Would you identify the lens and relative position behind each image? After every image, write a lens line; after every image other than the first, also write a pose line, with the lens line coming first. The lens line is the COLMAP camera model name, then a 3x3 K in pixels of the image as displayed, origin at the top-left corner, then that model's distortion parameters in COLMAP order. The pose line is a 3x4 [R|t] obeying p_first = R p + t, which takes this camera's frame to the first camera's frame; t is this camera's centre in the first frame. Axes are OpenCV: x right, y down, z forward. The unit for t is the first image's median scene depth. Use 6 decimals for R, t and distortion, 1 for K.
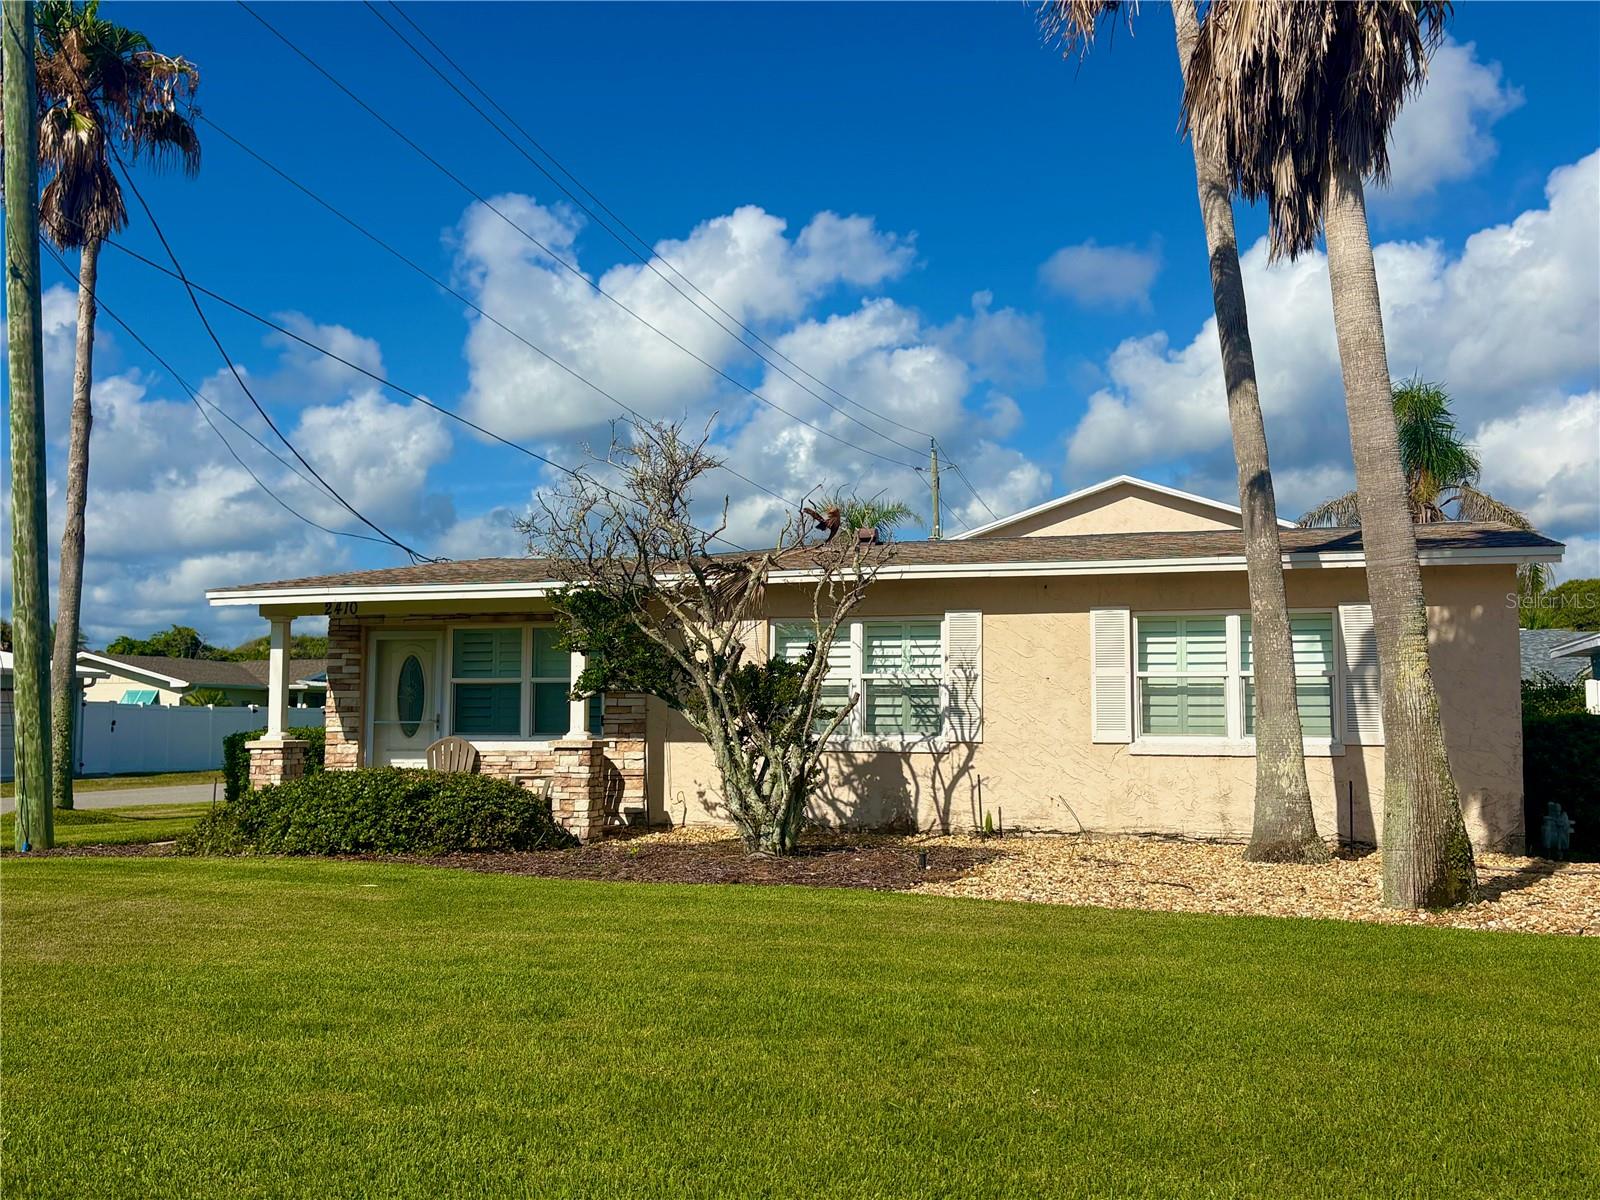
lens RADIAL K [[1613.3, 0, 800.4], [0, 1613.3, 597.6], [0, 0, 1]] dist [0.065040, 0.000000]
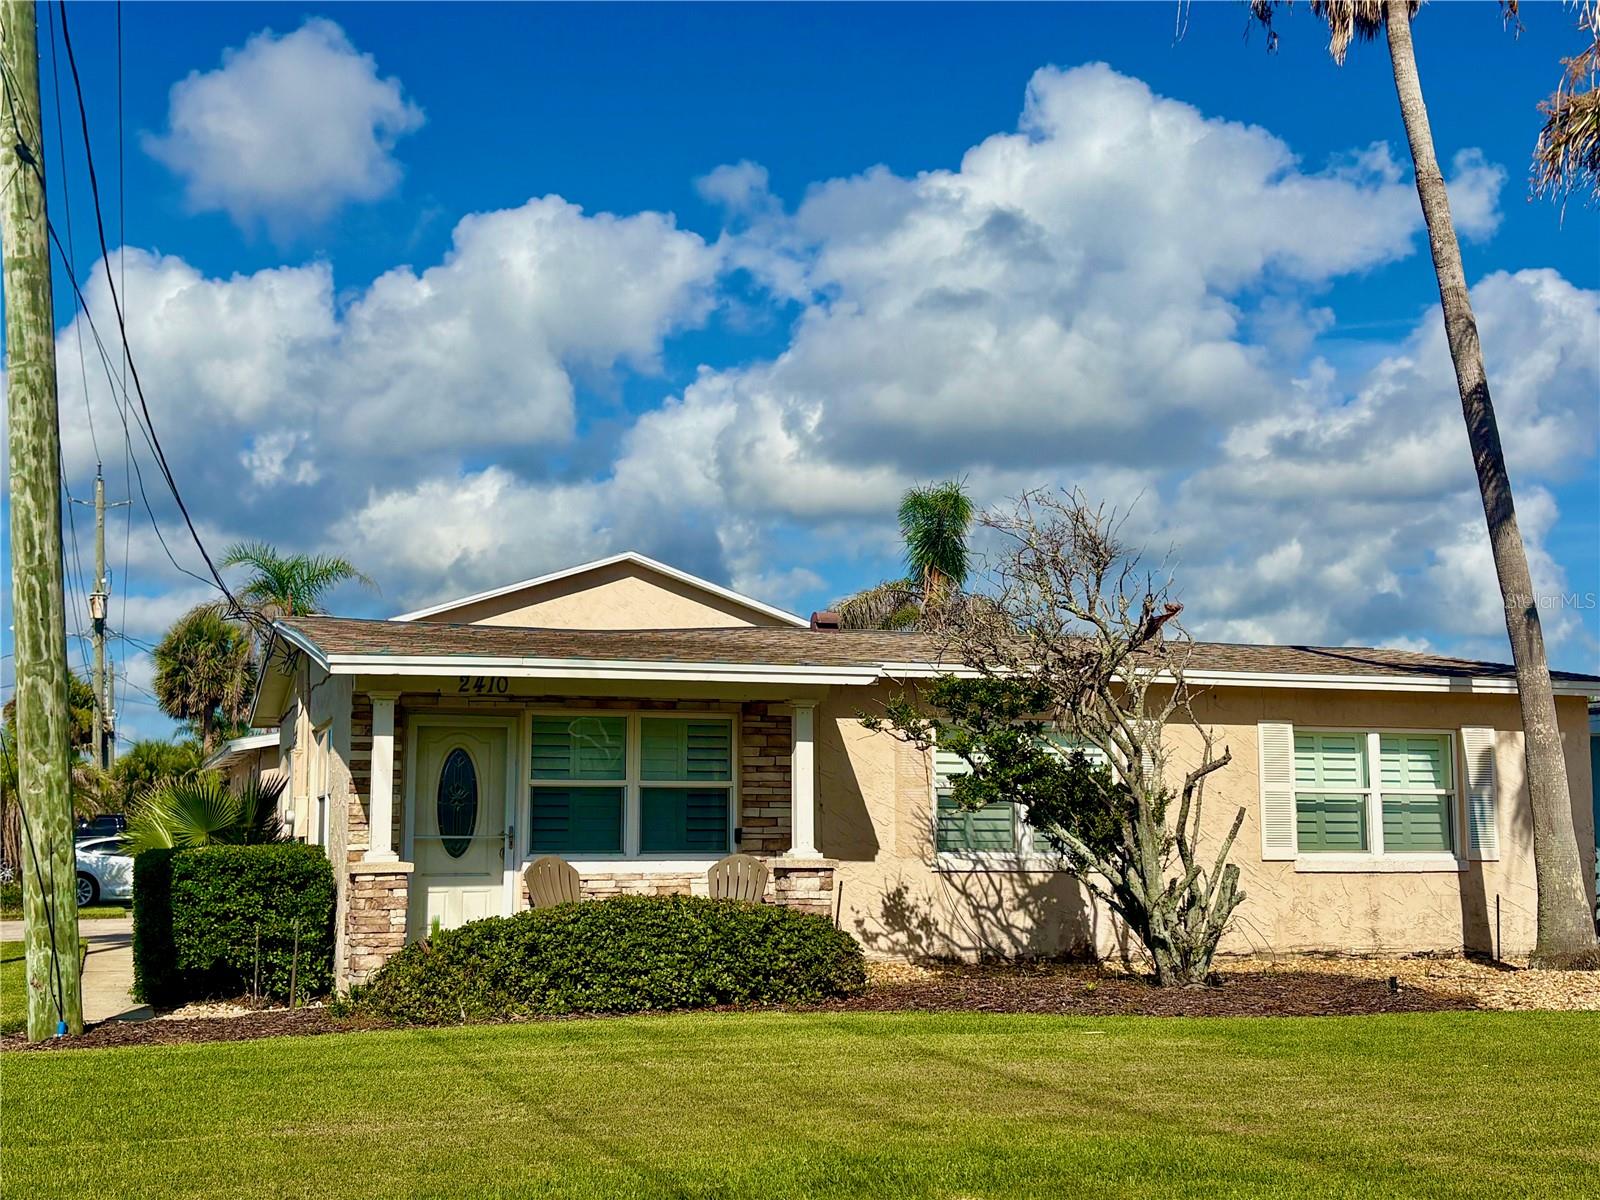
lens RADIAL K [[1987.9, 0, 800.1], [0, 1987.9, 602.5], [0, 0, 1]] dist [0.083847, 0.000000]
pose [[0.816008, 0.068096, 0.574015, -0.712972], [-0.044306, 0.997484, -0.055348, 0.013817], [-0.576340, 0.019732, 0.816972, 0.168773]]
